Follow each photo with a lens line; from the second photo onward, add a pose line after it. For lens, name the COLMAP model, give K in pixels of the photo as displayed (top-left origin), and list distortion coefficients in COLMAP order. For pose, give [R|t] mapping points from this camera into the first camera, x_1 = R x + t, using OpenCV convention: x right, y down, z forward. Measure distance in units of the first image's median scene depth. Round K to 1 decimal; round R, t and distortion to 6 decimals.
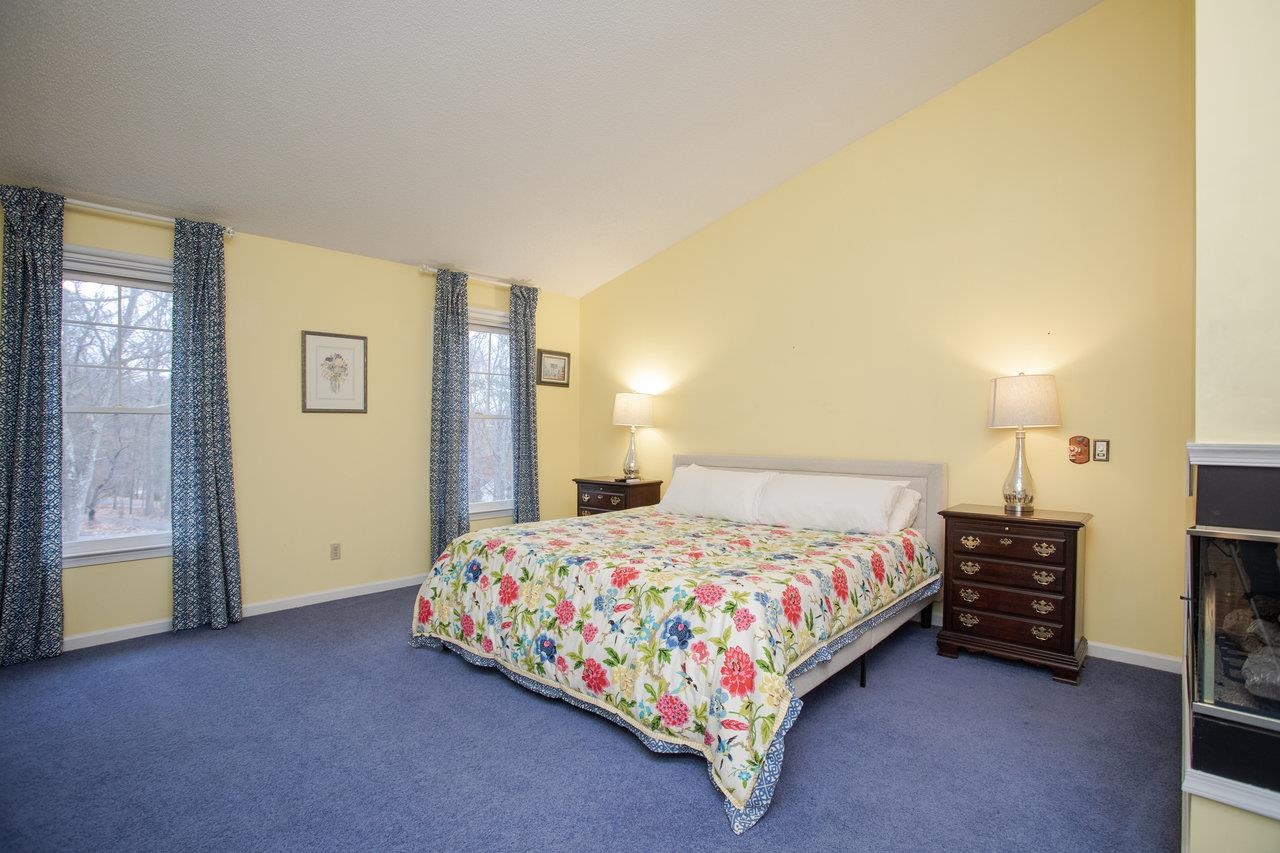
lens RADIAL K [[610.6, 0, 632.6], [0, 610.6, 434.6], [0, 0, 1]] dist [-0.071309, 0.023058]
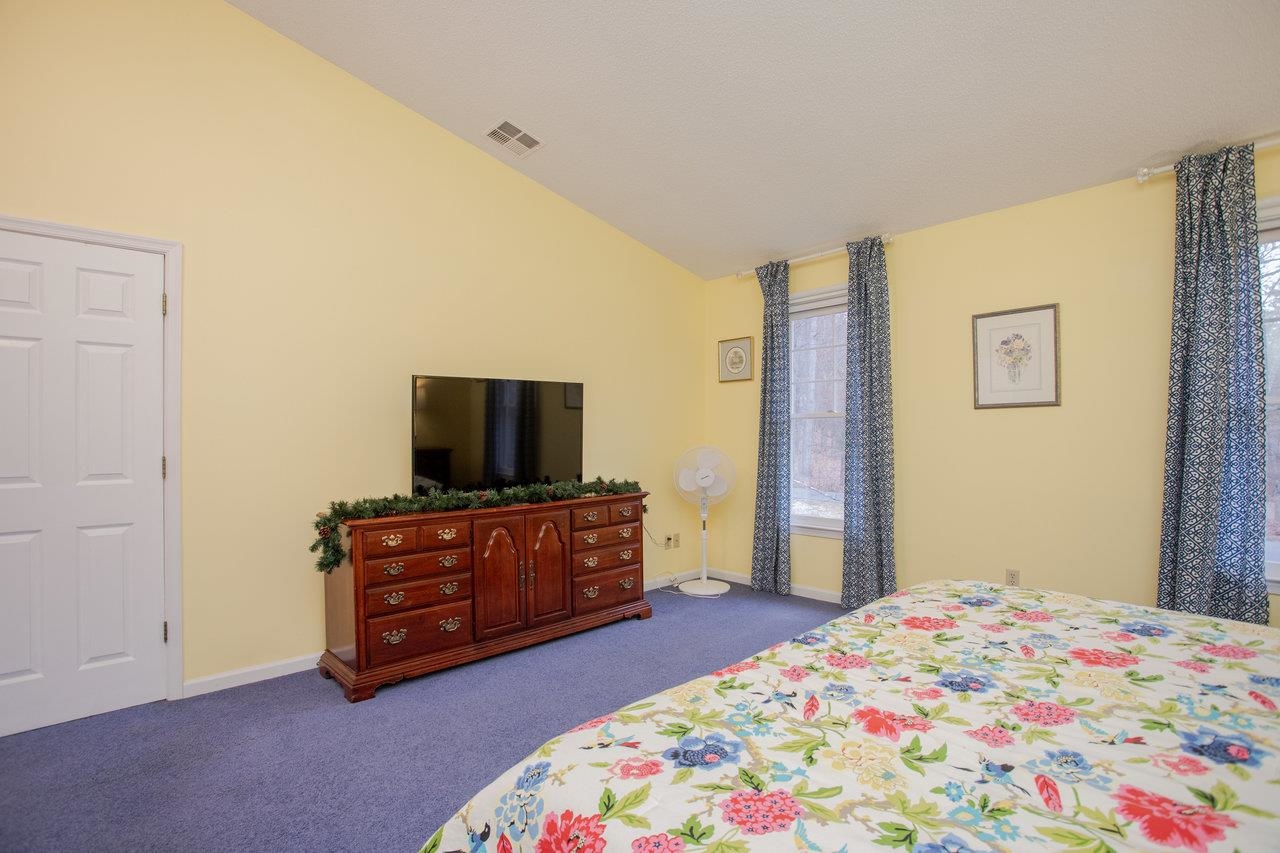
lens RADIAL K [[615.4, 0, 637.7], [0, 615.4, 426.9], [0, 0, 1]] dist [-0.076769, 0.032760]
pose [[-0.083298, -0.008486, -0.996489, 1.043830], [0.005259, 0.999946, -0.008955, -0.016242], [0.996511, -0.005986, -0.083248, 1.672677]]
